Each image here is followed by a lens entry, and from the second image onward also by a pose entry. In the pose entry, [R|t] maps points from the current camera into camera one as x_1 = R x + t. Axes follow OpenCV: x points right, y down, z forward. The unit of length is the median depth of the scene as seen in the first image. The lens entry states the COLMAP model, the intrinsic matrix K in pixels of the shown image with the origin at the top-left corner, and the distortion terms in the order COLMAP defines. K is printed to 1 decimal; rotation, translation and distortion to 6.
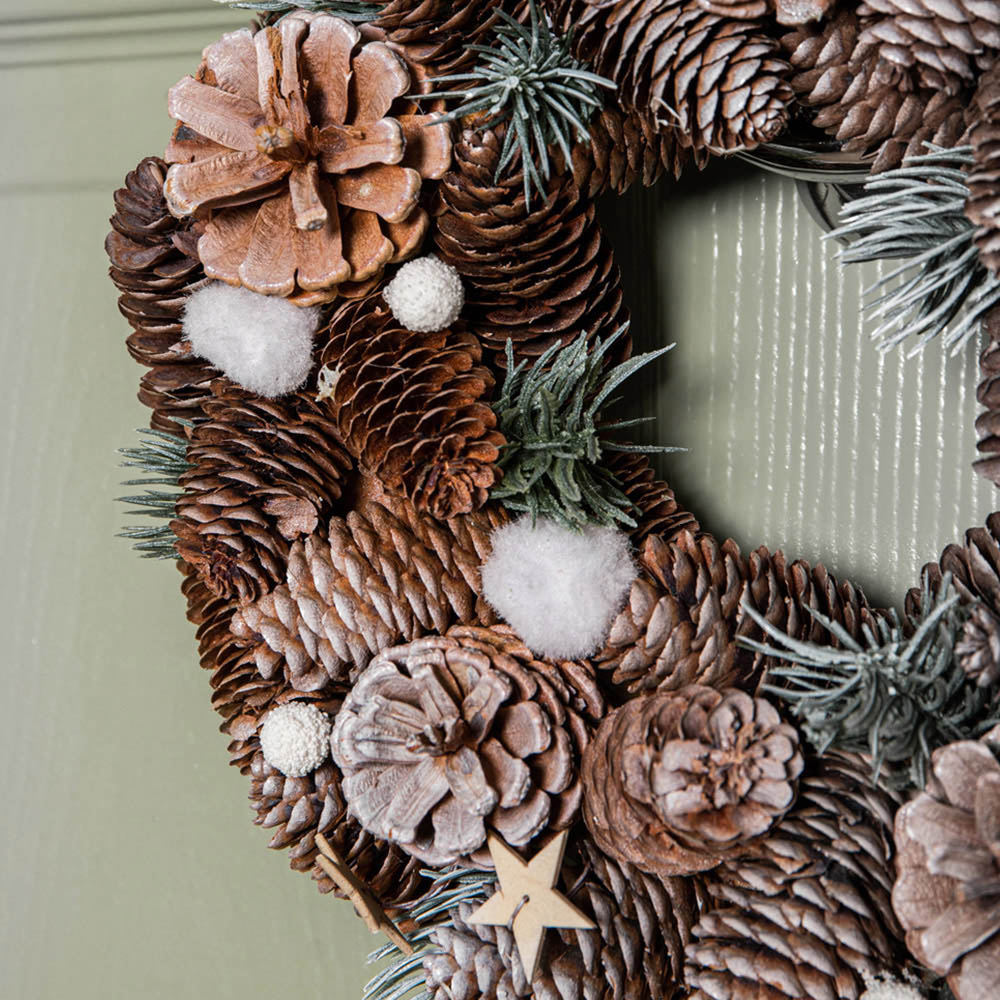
lens RADIAL K [[3649.4, 0, 415.1], [0, 3649.4, 377.7], [0, 0, 1]] dist [0.138748, 0.000000]
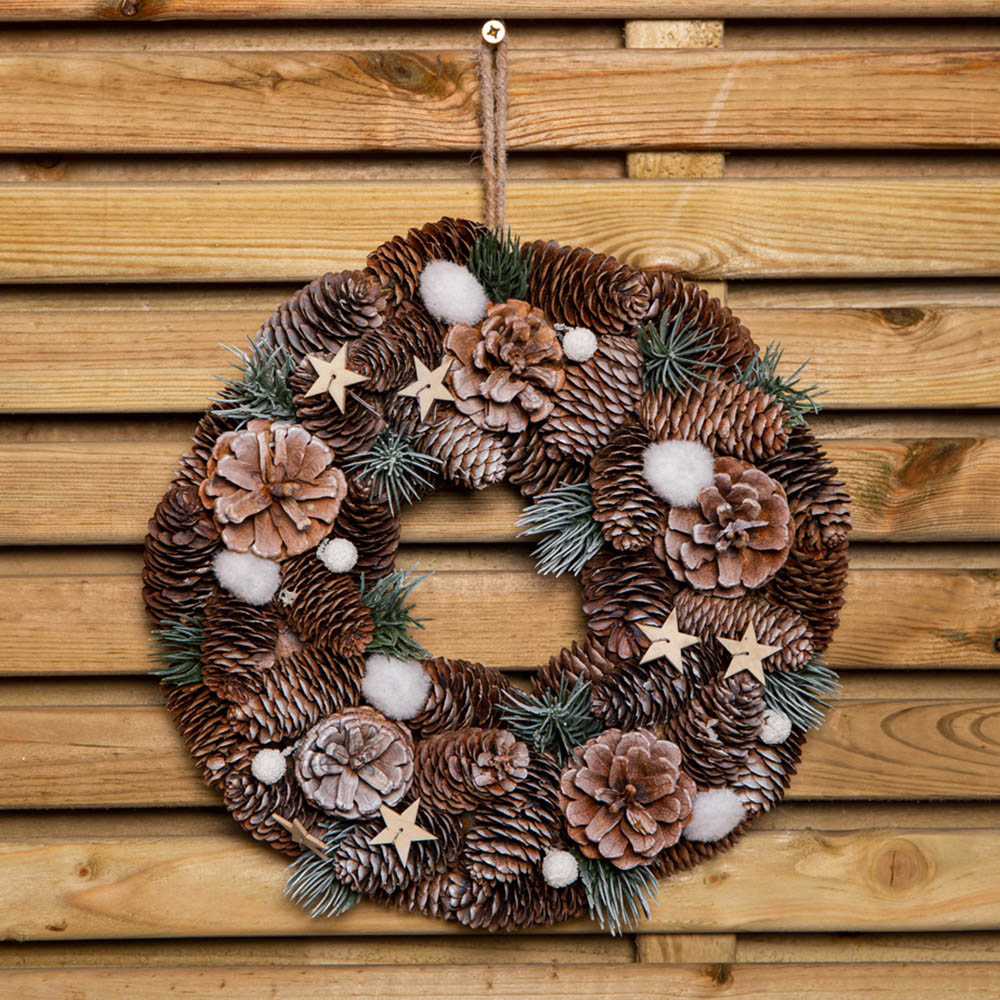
lens RADIAL K [[3649.4, 0, 495.2], [0, 3649.4, 497.7], [0, 0, 1]] dist [0.138748, 0.000000]
pose [[0.867494, -0.040477, 0.495799, -0.999065], [0.019539, 0.998687, 0.047346, -0.159318], [-0.497064, -0.031385, 0.867146, -0.925010]]
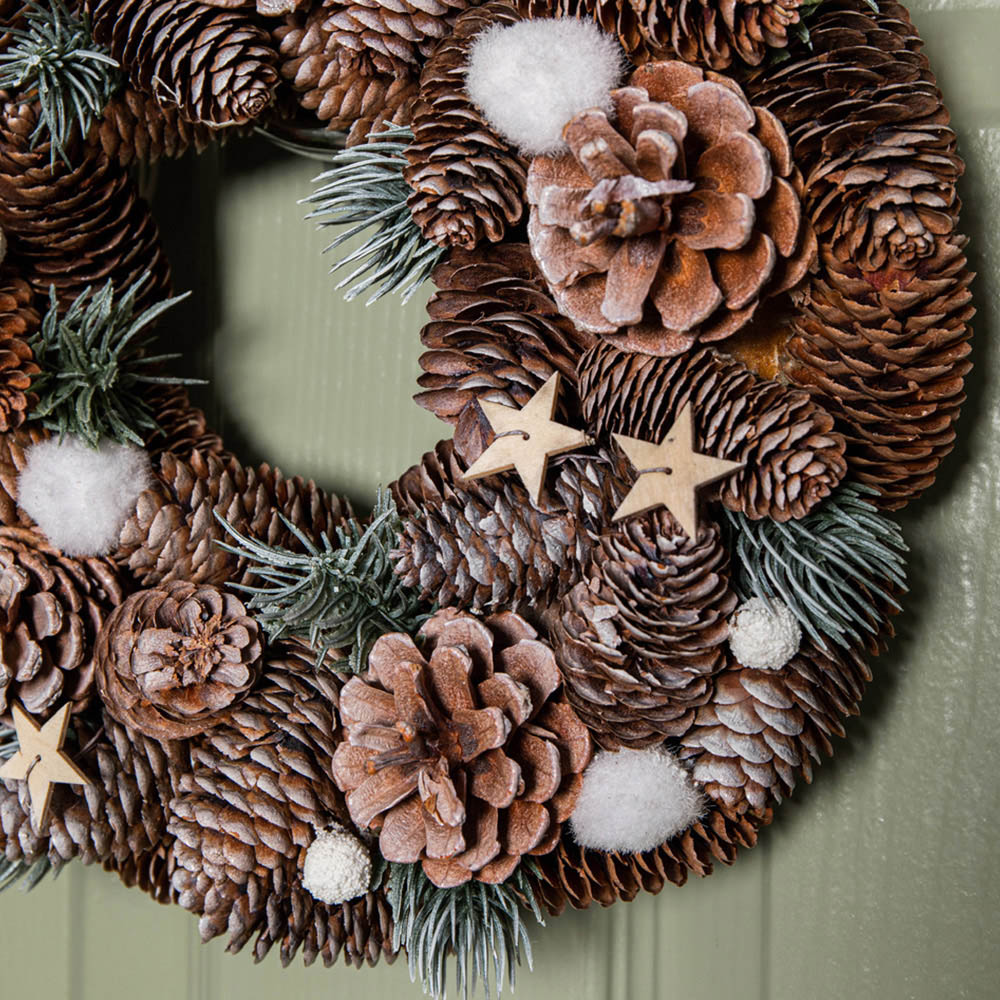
lens RADIAL K [[2358.1, 0, 501.7], [0, 2358.1, 492.7], [0, 0, 1]] dist [-0.013412, 0.000000]
pose [[0.998734, 0.018853, 0.046640, 0.141682], [-0.021460, 0.998198, 0.056043, 0.011008], [-0.045499, -0.056973, 0.997338, 0.238390]]
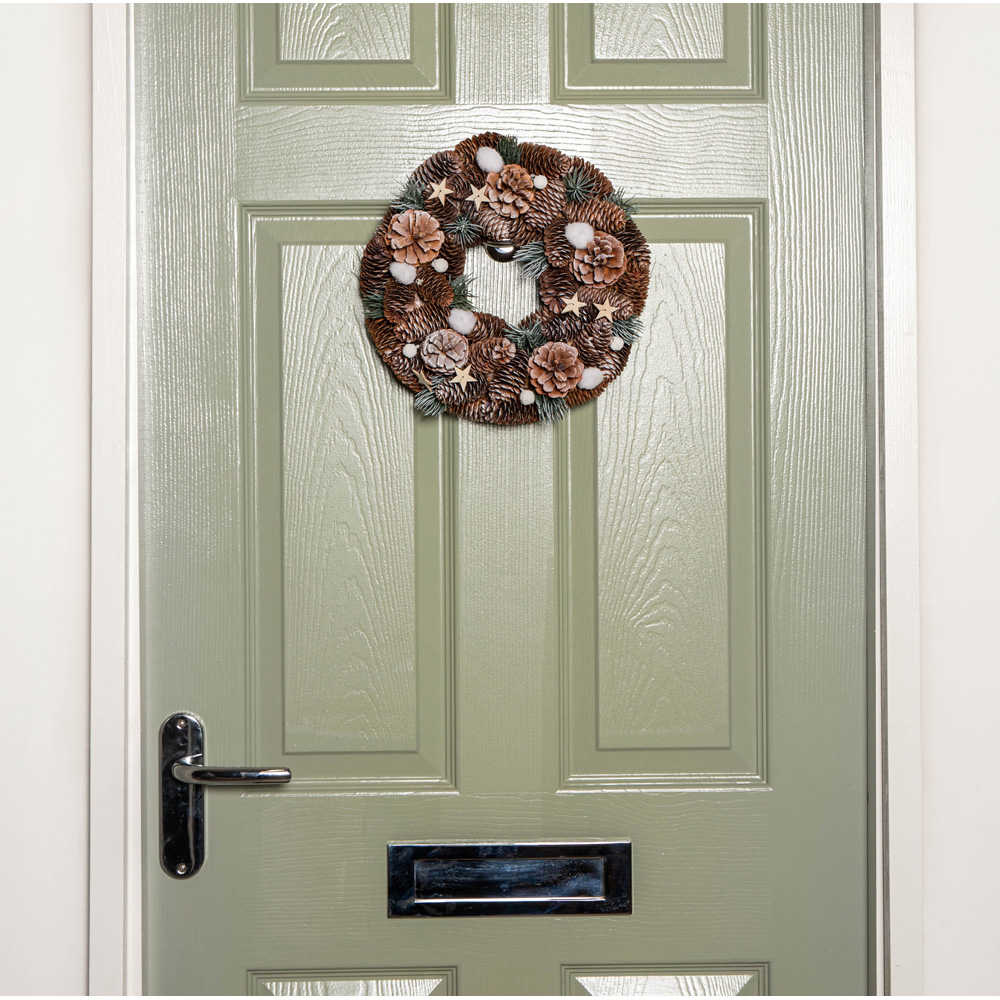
lens RADIAL K [[2358.1, 0, 502.6], [0, 2358.1, 495.9], [0, 0, 1]] dist [-0.013412, 0.000000]
pose [[0.875641, -0.015847, 0.482703, -1.603117], [-0.005924, 0.999034, 0.043546, 0.165210], [-0.482926, -0.040990, 0.874701, -2.086633]]
